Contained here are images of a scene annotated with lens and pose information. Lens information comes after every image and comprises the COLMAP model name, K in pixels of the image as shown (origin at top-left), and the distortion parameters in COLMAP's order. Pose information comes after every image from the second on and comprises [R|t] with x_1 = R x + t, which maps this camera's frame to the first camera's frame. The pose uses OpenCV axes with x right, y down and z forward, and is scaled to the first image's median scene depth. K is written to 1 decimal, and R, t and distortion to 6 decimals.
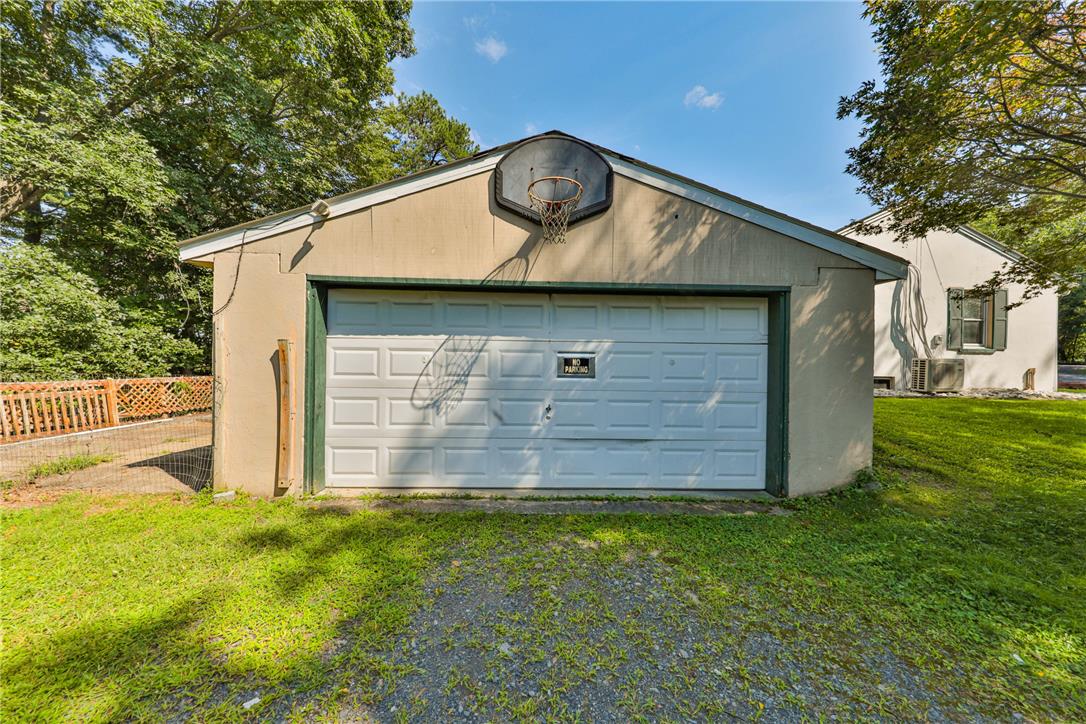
lens RADIAL K [[361.2, 0, 549.0], [0, 361.2, 358.7], [0, 0, 1]] dist [-0.000107, 0.000064]
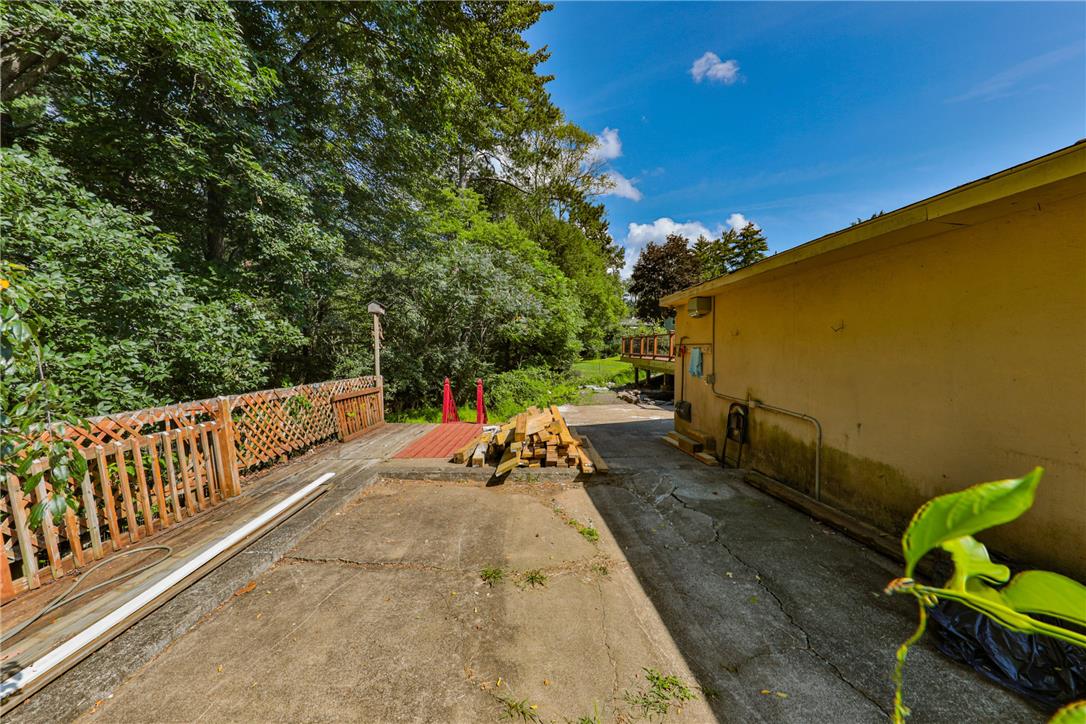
lens RADIAL K [[388.8, 0, 541.9], [0, 388.8, 346.3], [0, 0, 1]] dist [0.004084, -0.000434]
pose [[0.999794, 0.011369, 0.016800, -0.675832], [-0.011353, 0.999935, -0.001052, -0.017434], [-0.016811, 0.000861, 0.999858, 0.392434]]
